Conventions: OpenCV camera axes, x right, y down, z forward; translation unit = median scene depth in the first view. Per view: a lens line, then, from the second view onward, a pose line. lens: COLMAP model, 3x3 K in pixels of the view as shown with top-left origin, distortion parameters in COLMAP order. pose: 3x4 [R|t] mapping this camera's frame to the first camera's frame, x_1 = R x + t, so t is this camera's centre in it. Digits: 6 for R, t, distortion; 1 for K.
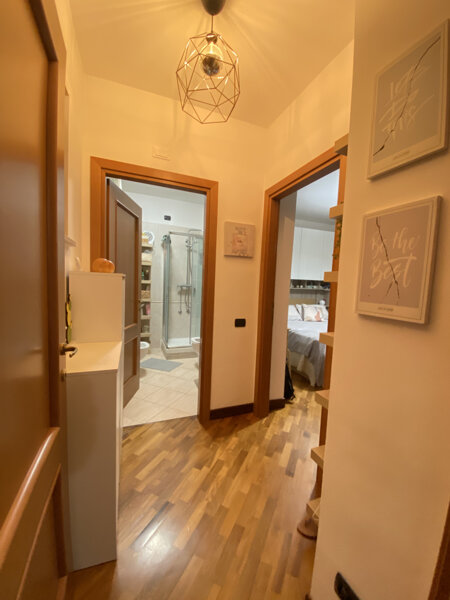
lens RADIAL K [[241.5, 0, 245.8], [0, 241.5, 304.9], [0, 0, 1]] dist [-0.012764, -0.007470]
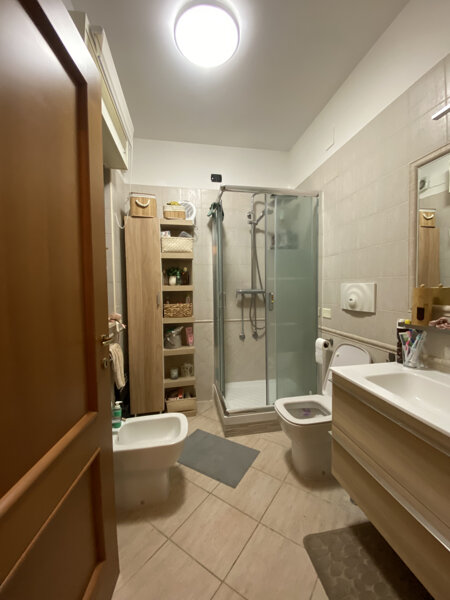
lens RADIAL K [[241.5, 0, 227.0], [0, 241.5, 298.3], [0, 0, 1]] dist [-0.012764, -0.007470]
pose [[0.962877, -0.050764, -0.265126, -0.158945], [0.036776, 0.997670, -0.057461, -0.033481], [0.267425, 0.045578, 0.962500, 0.454457]]
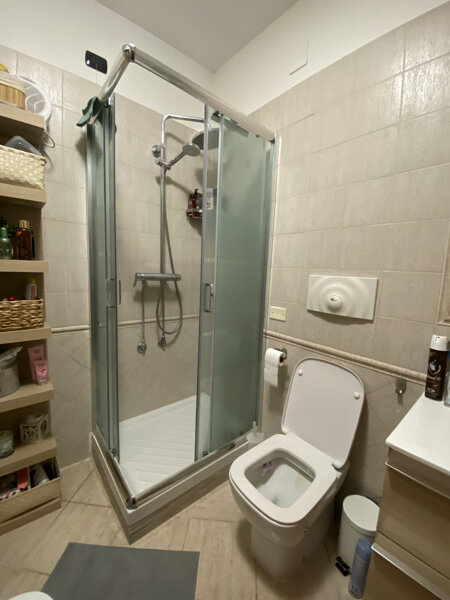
lens RADIAL K [[241.5, 0, 232.4], [0, 241.5, 299.7], [0, 0, 1]] dist [-0.012764, -0.007470]
pose [[0.962965, -0.037963, 0.266939, -0.251757], [0.026394, 0.998556, 0.046795, -0.062048], [-0.268330, -0.038016, 0.962577, 0.654499]]
